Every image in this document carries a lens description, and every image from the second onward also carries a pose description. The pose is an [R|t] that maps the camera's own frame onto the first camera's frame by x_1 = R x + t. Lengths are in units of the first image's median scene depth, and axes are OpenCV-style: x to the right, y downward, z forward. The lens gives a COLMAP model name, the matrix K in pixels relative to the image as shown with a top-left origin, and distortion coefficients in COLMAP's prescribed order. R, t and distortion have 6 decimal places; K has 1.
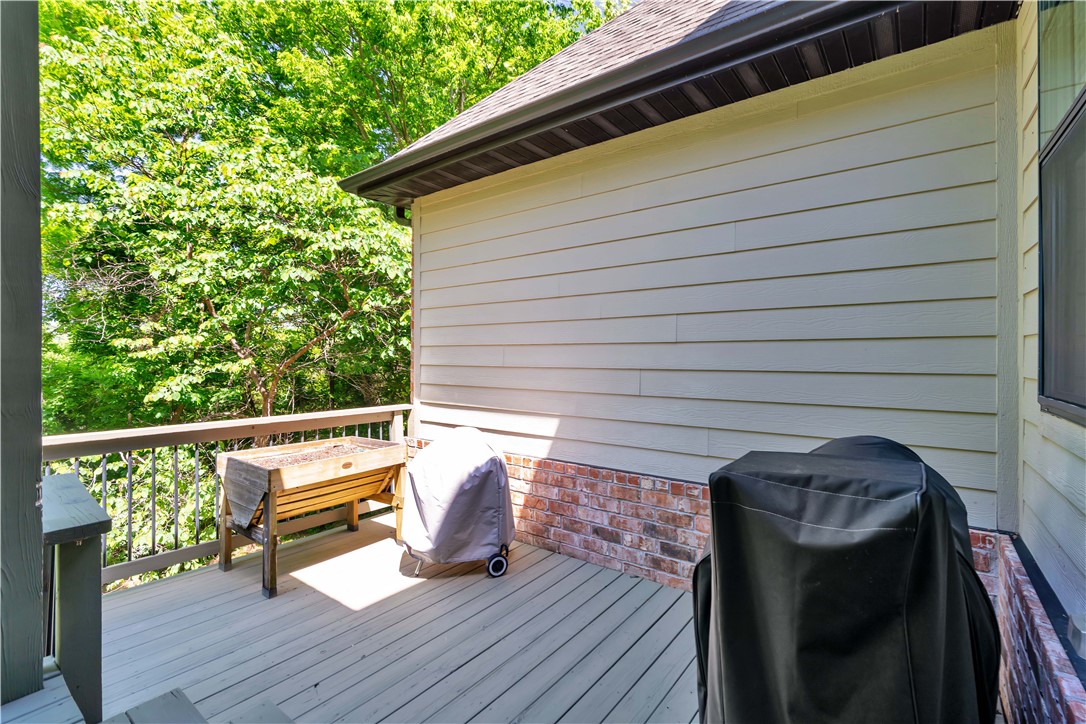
lens RADIAL K [[488.2, 0, 543.4], [0, 488.2, 359.8], [0, 0, 1]] dist [-0.011403, 0.003061]
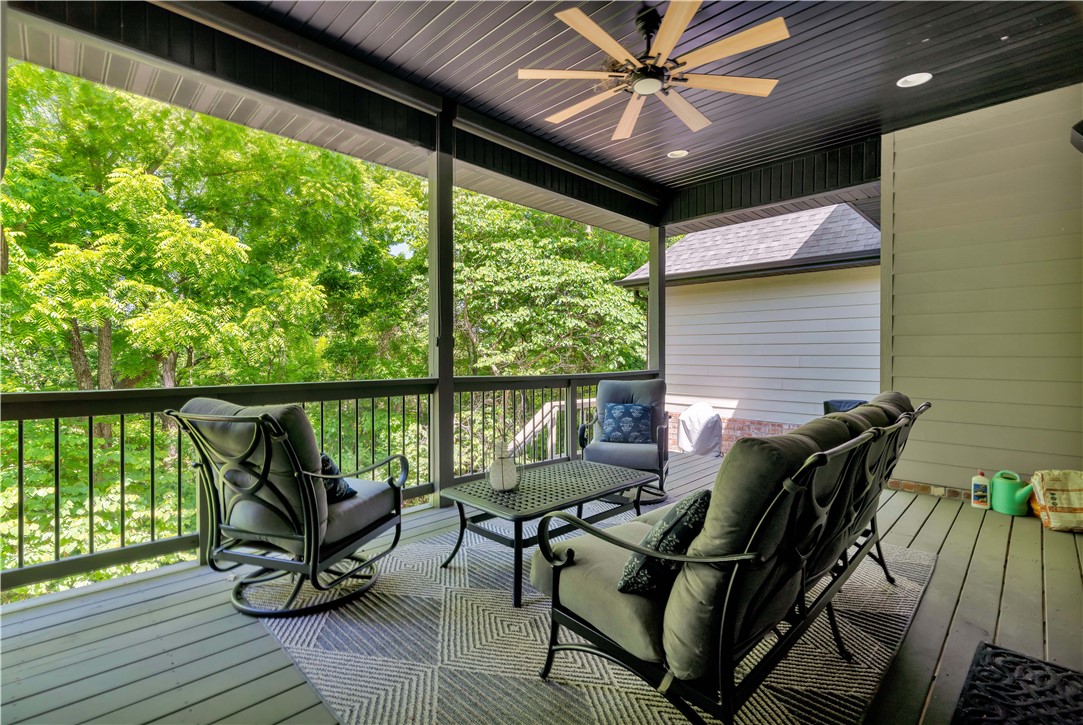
lens RADIAL K [[486.9, 0, 541.3], [0, 486.9, 360.2], [0, 0, 1]] dist [-0.011403, 0.003061]
pose [[0.989796, 0.008550, -0.142232, -0.577658], [-0.008350, 0.999963, 0.002005, -0.058785], [0.142244, -0.000796, 0.989831, -1.373989]]
